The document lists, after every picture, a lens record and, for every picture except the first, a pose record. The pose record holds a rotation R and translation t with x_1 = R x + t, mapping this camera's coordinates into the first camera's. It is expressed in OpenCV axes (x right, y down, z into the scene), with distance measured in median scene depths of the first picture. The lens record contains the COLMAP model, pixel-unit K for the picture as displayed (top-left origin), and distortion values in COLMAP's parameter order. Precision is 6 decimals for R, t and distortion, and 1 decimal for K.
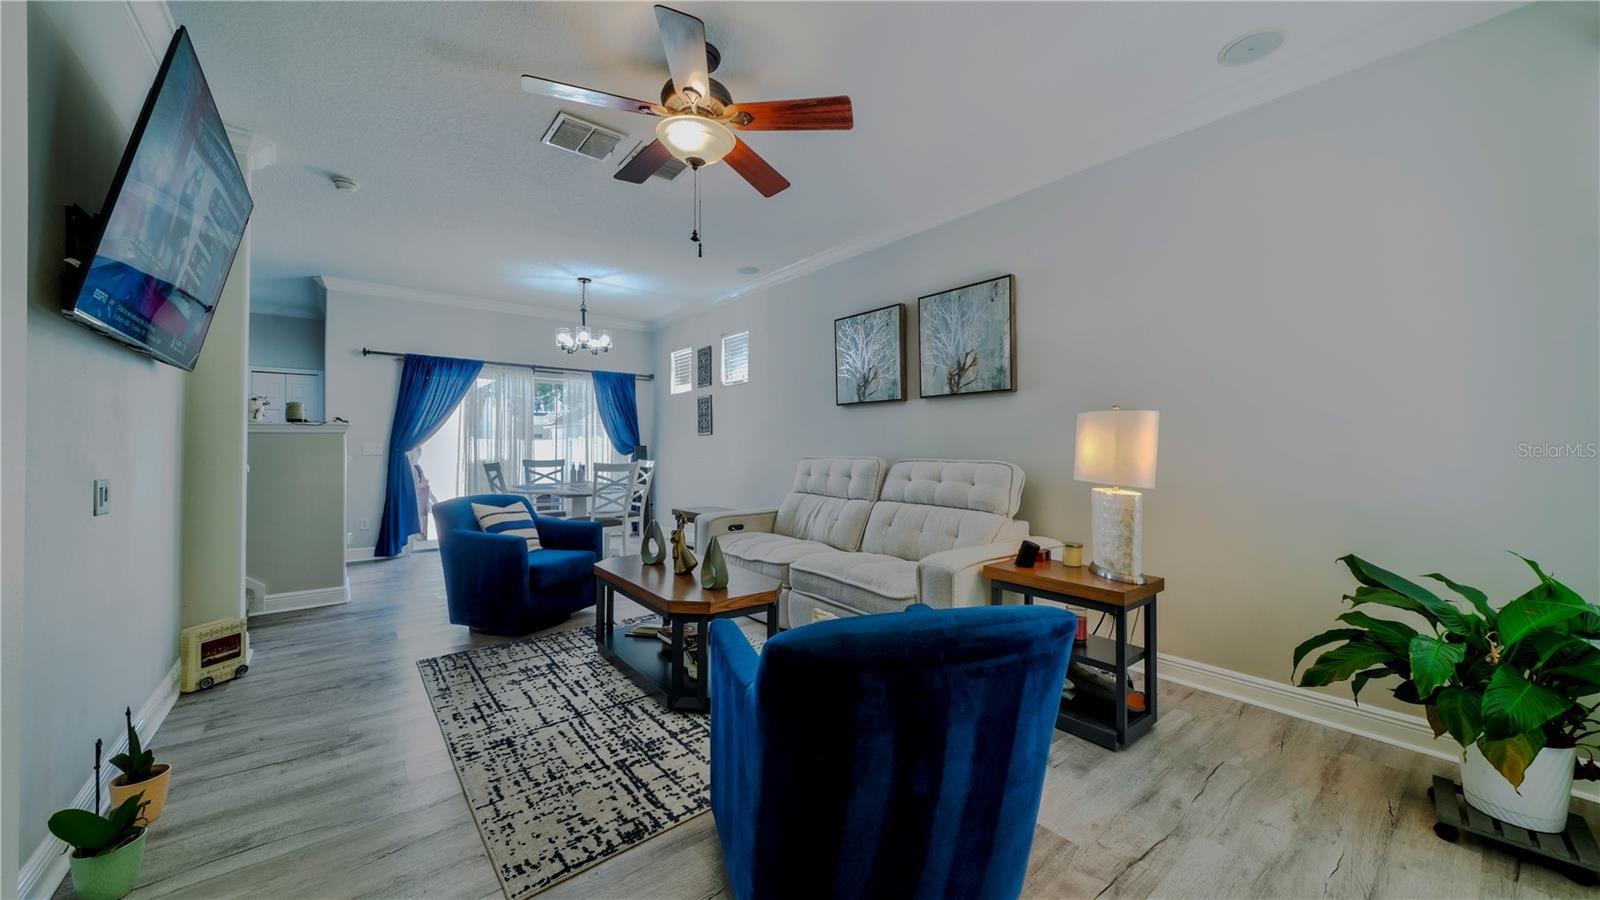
lens RADIAL K [[560.0, 0, 801.9], [0, 560.0, 436.6], [0, 0, 1]] dist [-0.000171, -0.000029]
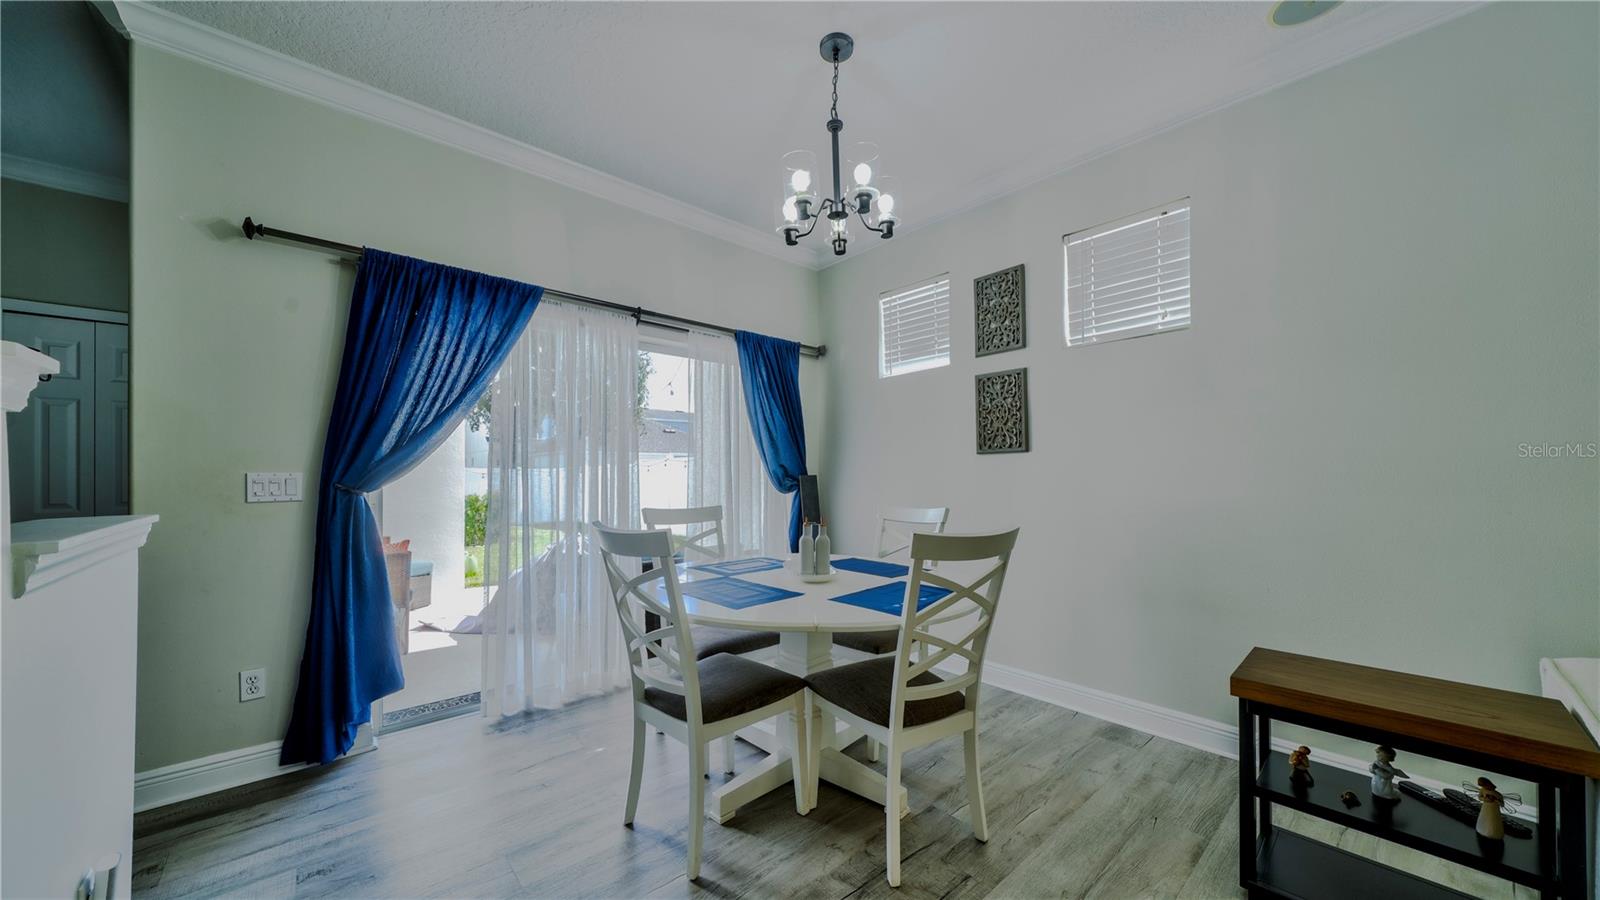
lens RADIAL K [[559.8, 0, 798.4], [0, 559.8, 468.3], [0, 0, 1]] dist [0.000765, 0.000033]
pose [[0.998840, -0.005322, 0.047863, -0.414683], [0.005365, 0.999985, -0.000772, 0.012104], [-0.047859, 0.001028, 0.998854, 0.583754]]
